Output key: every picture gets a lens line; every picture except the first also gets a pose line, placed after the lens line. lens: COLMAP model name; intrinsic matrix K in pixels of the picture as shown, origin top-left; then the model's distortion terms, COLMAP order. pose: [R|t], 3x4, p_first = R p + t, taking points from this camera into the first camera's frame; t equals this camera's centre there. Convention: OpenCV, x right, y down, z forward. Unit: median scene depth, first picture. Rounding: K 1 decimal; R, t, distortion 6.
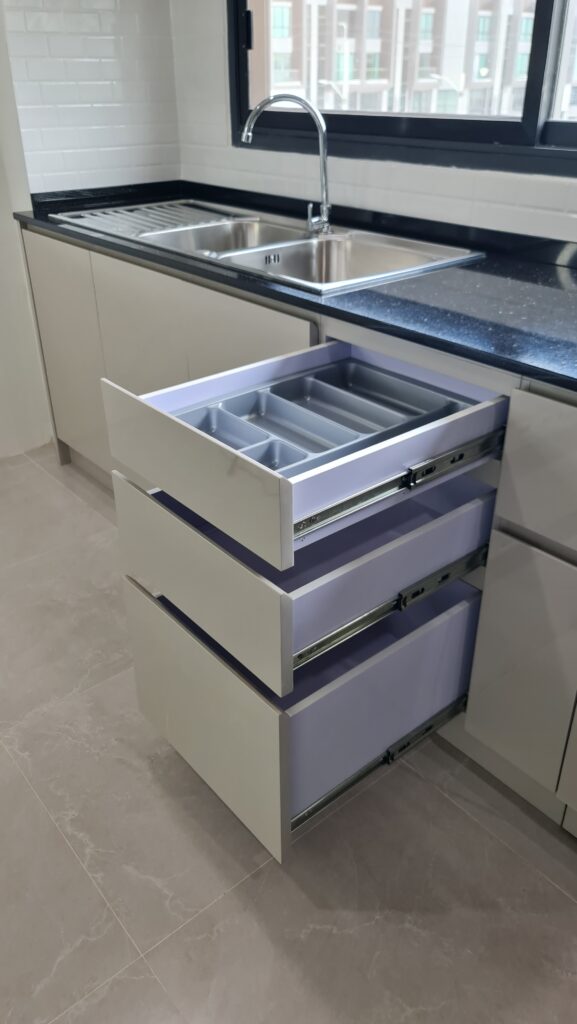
lens RADIAL K [[764.9, 0, 295.7], [0, 764.9, 504.2], [0, 0, 1]] dist [0.030697, -0.001855]
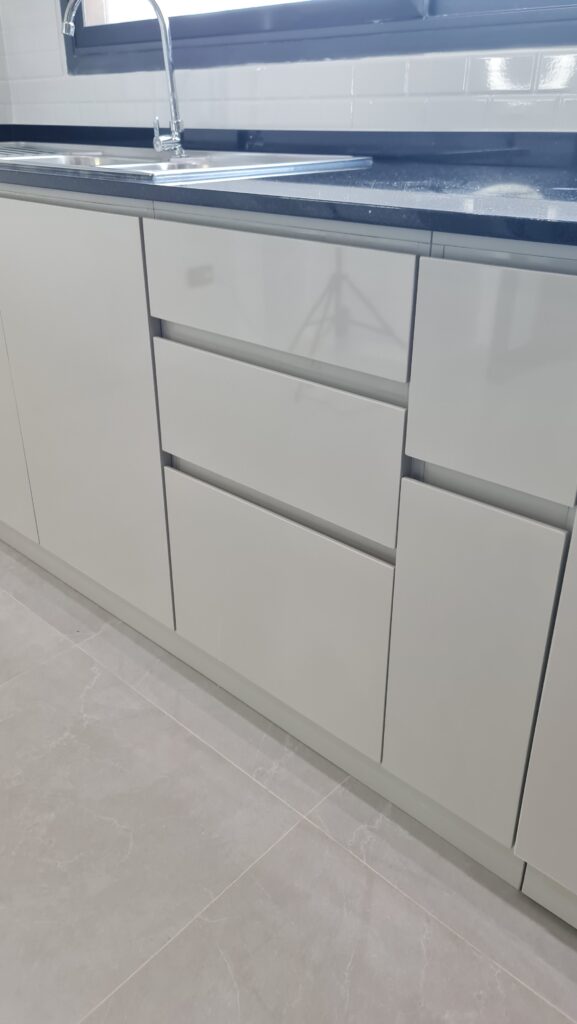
lens RADIAL K [[761.8, 0, 290.4], [0, 761.8, 495.8], [0, 0, 1]] dist [0.028967, -0.007876]
pose [[0.992416, -0.051684, 0.111535, 0.049422], [0.056789, 0.997456, -0.043090, 0.047603], [-0.109024, 0.049097, 0.992826, 0.209397]]
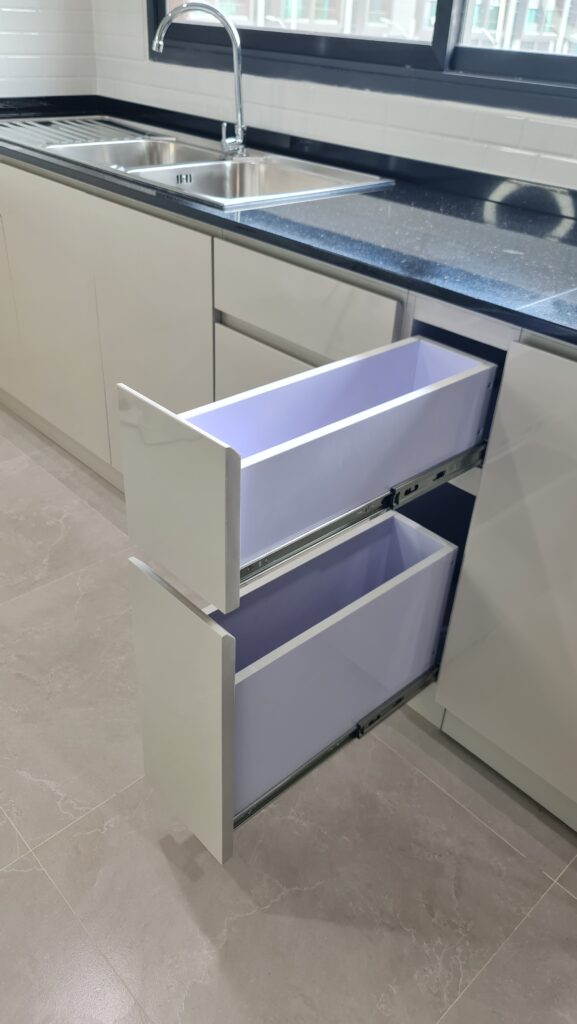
lens RADIAL K [[764.9, 0, 295.7], [0, 764.9, 504.2], [0, 0, 1]] dist [0.030697, -0.001855]
pose [[0.996683, 0.016291, 0.079735, 0.039694], [-0.021010, 0.998055, 0.058697, 0.035184], [-0.078623, -0.060178, 0.995086, -0.014767]]
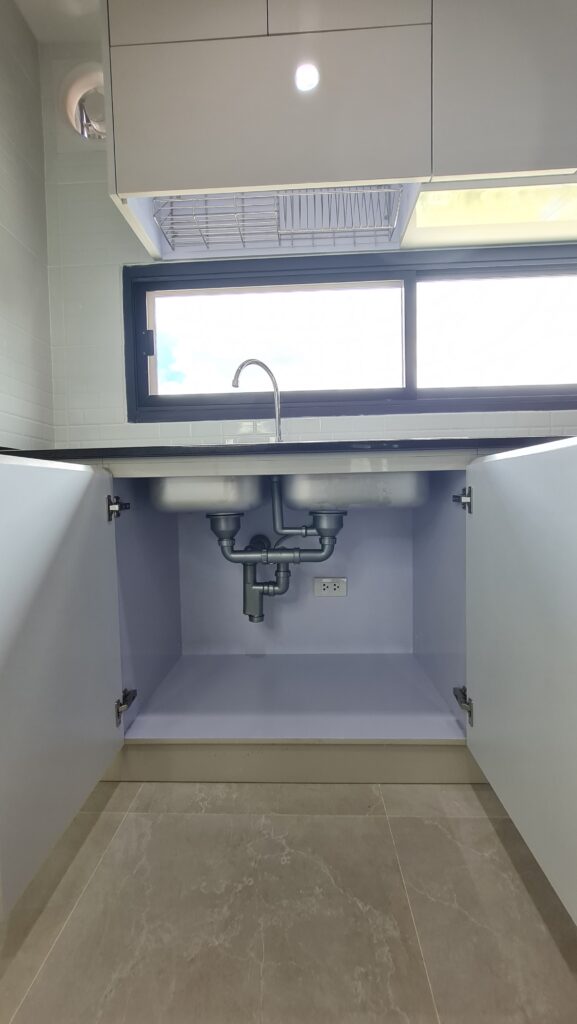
lens RADIAL K [[431.1, 0, 287.6], [0, 431.1, 507.3], [0, 0, 1]] dist [0.008133, 0.000236]
pose [[0.677435, -0.039037, 0.734546, -0.521211], [0.373758, 0.878345, -0.298019, -0.057668], [-0.633551, 0.476431, 0.609612, 0.597717]]
